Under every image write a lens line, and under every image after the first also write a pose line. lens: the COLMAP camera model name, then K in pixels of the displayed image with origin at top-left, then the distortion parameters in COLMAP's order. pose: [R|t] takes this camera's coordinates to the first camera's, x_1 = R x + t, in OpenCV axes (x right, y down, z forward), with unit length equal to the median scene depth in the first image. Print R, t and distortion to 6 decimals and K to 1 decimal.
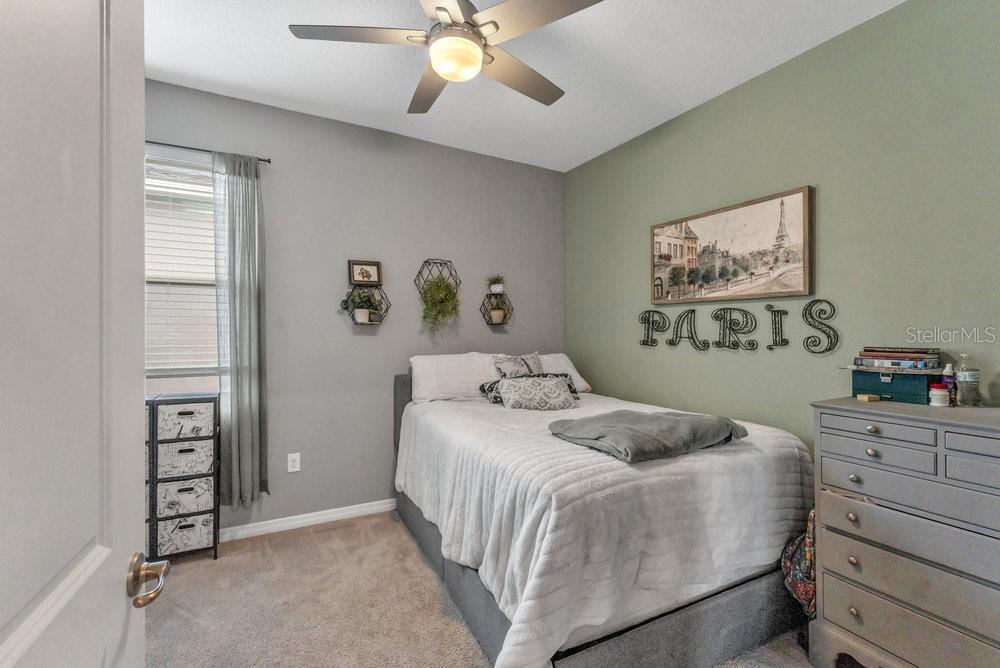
lens RADIAL K [[431.2, 0, 501.8], [0, 431.2, 331.3], [0, 0, 1]] dist [-0.001339, -0.000062]
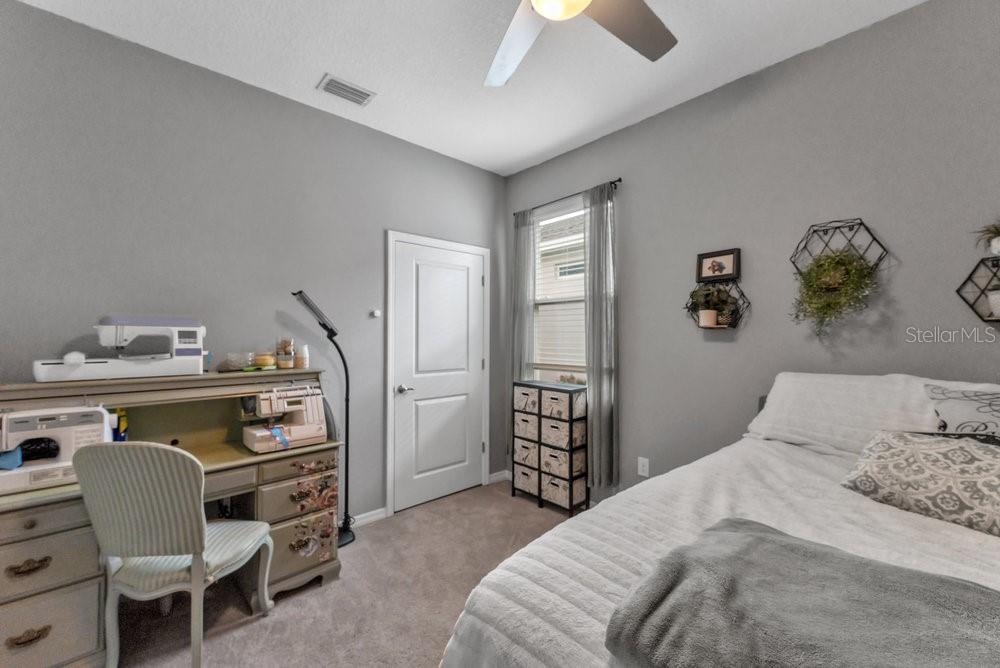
lens RADIAL K [[403.5, 0, 500.1], [0, 403.5, 337.6], [0, 0, 1]] dist [-0.001647, -0.001166]
pose [[0.226403, -0.003549, -0.974027, 0.401658], [-0.001112, 0.999992, -0.003902, 0.006106], [0.974033, 0.001966, 0.226397, 0.505915]]
